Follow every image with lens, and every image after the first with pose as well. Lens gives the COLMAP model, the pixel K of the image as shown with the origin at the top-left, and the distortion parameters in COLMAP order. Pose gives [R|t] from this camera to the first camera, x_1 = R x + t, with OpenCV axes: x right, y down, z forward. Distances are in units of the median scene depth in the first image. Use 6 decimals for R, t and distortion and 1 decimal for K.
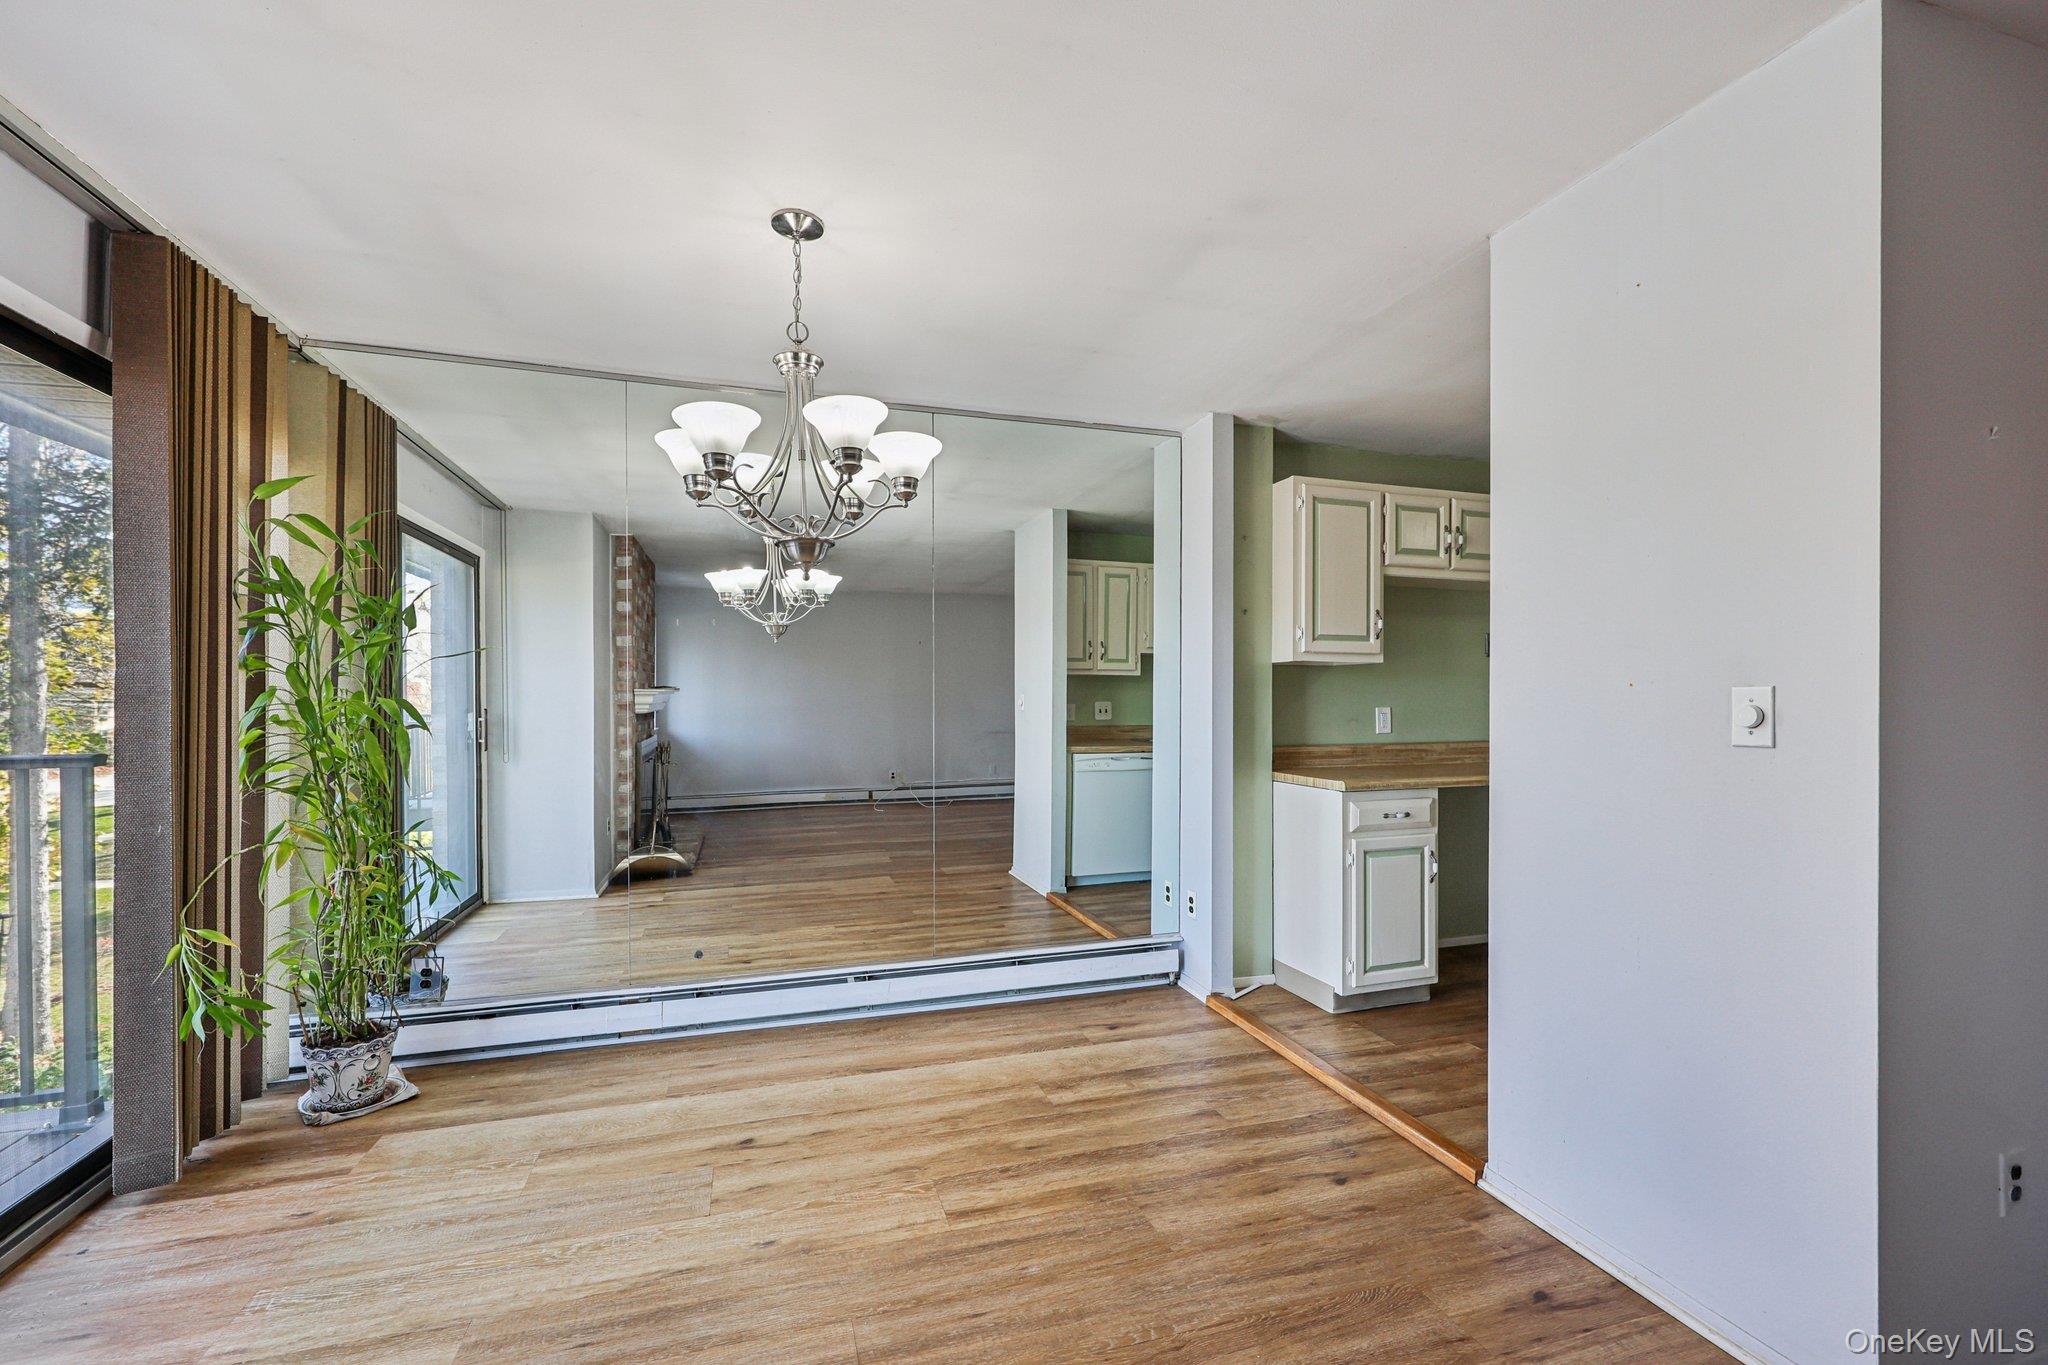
lens RADIAL K [[848.8, 0, 1019.6], [0, 848.8, 701.2], [0, 0, 1]] dist [-0.000311, -0.000167]
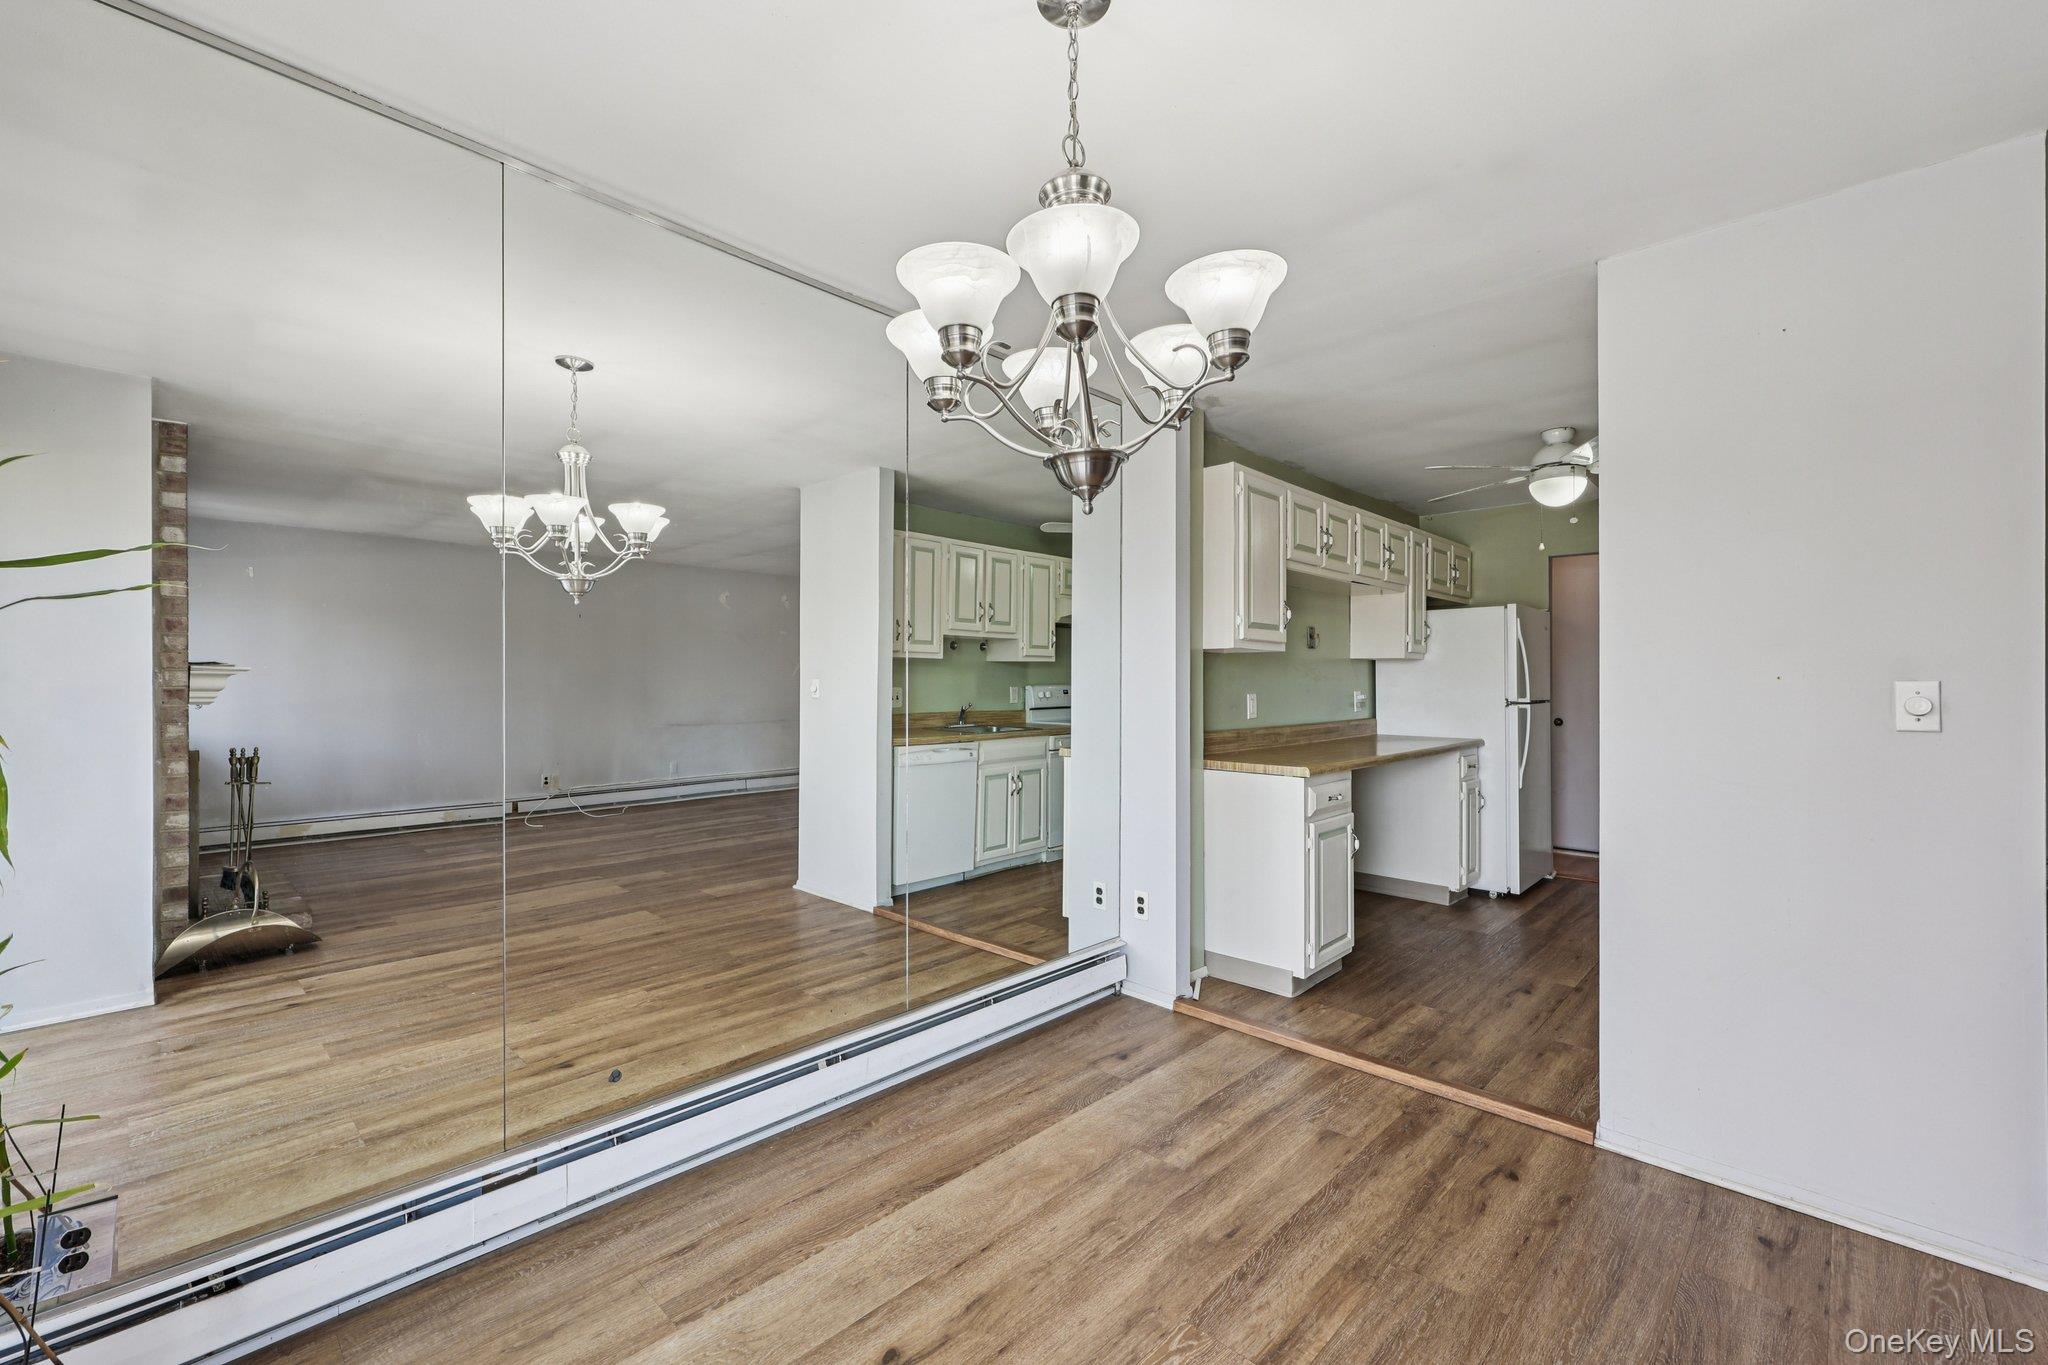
lens RADIAL K [[844.0, 0, 1031.9], [0, 844.0, 681.3], [0, 0, 1]] dist [0.002928, 0.000185]
pose [[0.879833, 0.005561, 0.475250, -0.344408], [-0.002597, 0.999973, -0.006894, -0.000429], [-0.475276, 0.004831, 0.879824, 0.235240]]
